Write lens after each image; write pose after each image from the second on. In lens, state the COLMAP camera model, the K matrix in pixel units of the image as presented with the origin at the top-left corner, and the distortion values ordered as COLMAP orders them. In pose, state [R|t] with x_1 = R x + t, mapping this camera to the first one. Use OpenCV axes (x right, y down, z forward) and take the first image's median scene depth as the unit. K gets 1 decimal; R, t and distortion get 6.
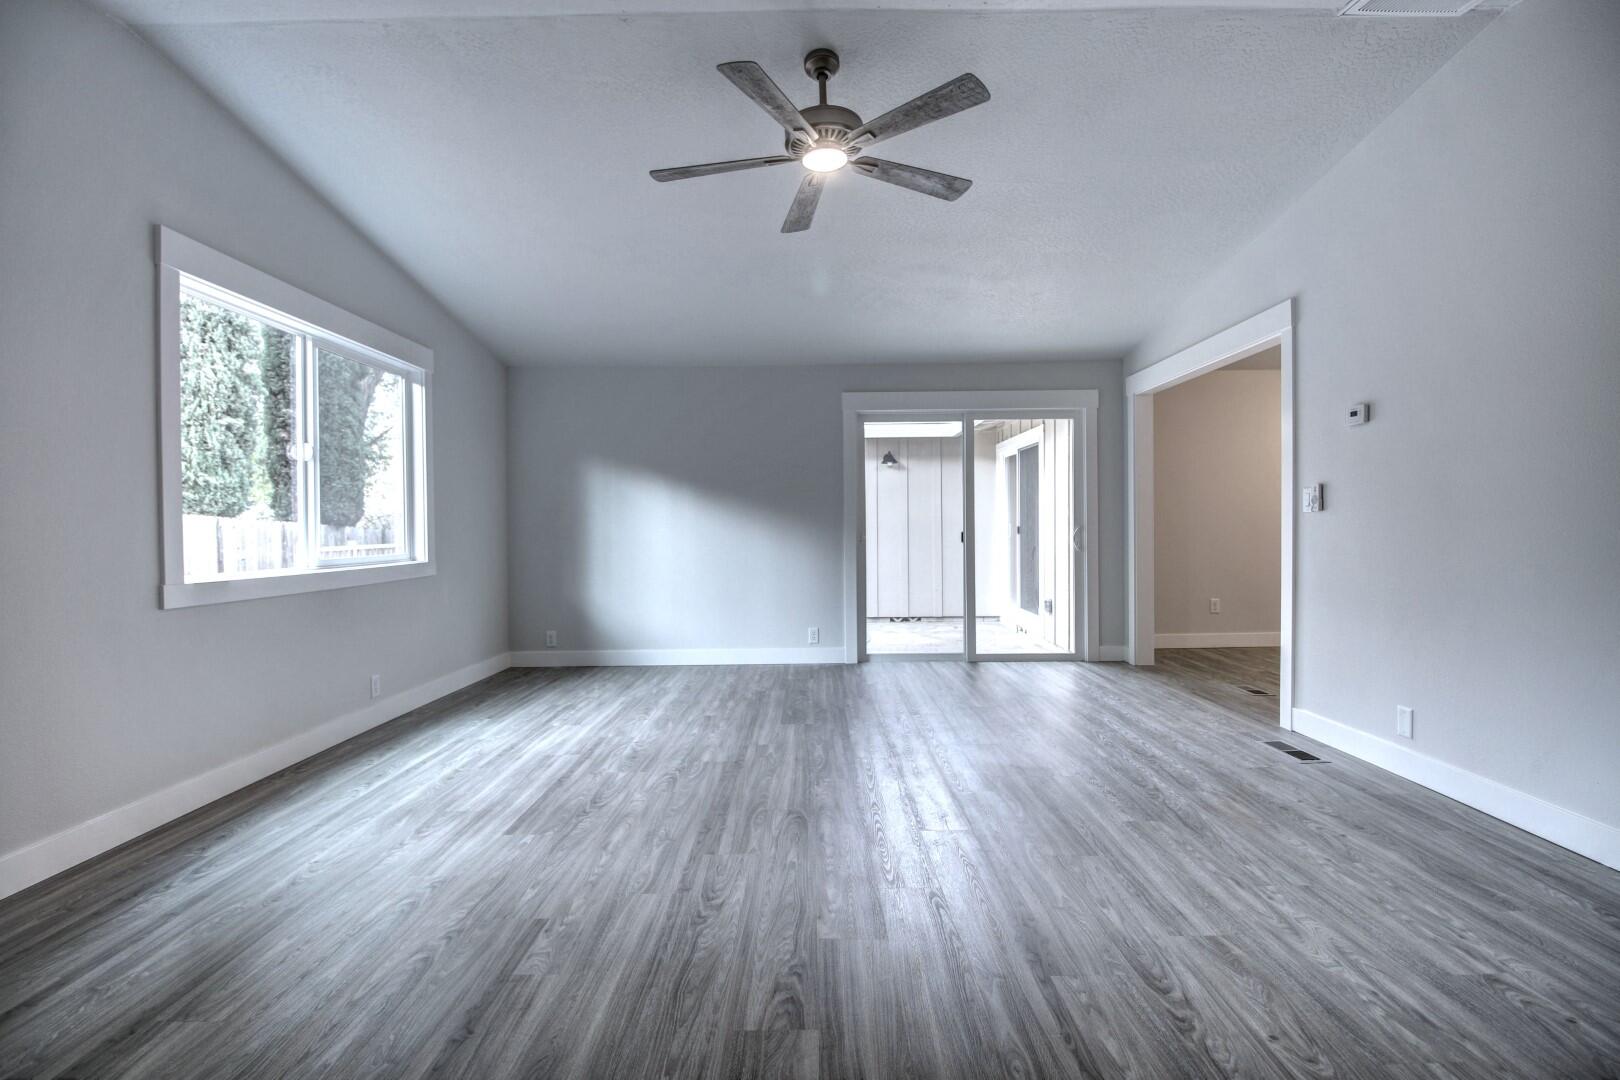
lens RADIAL K [[757.1, 0, 814.0], [0, 757.1, 535.8], [0, 0, 1]] dist [-0.005234, -0.006902]
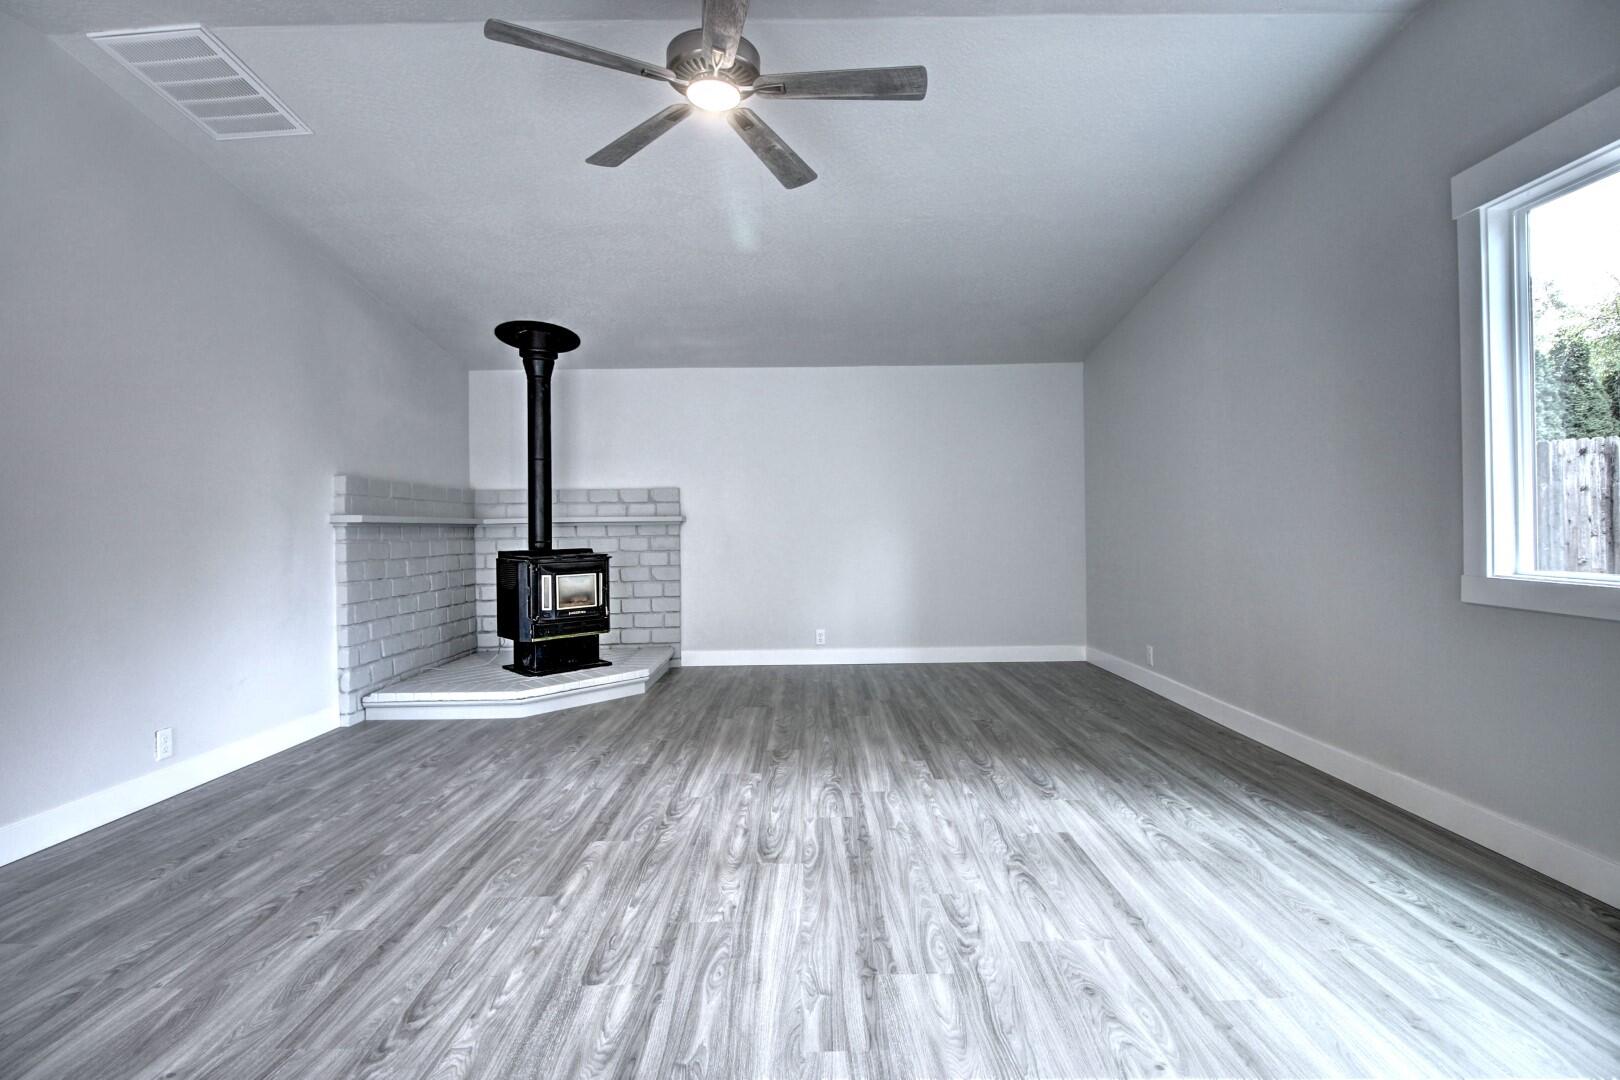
lens RADIAL K [[757.1, 0, 809.5], [0, 757.1, 532.5], [0, 0, 1]] dist [-0.005234, -0.006902]
pose [[-0.999663, 0.025907, 0.001902, -0.087049], [0.025935, 0.999524, 0.016723, -0.021828], [-0.001468, 0.016766, -0.999858, 1.982239]]
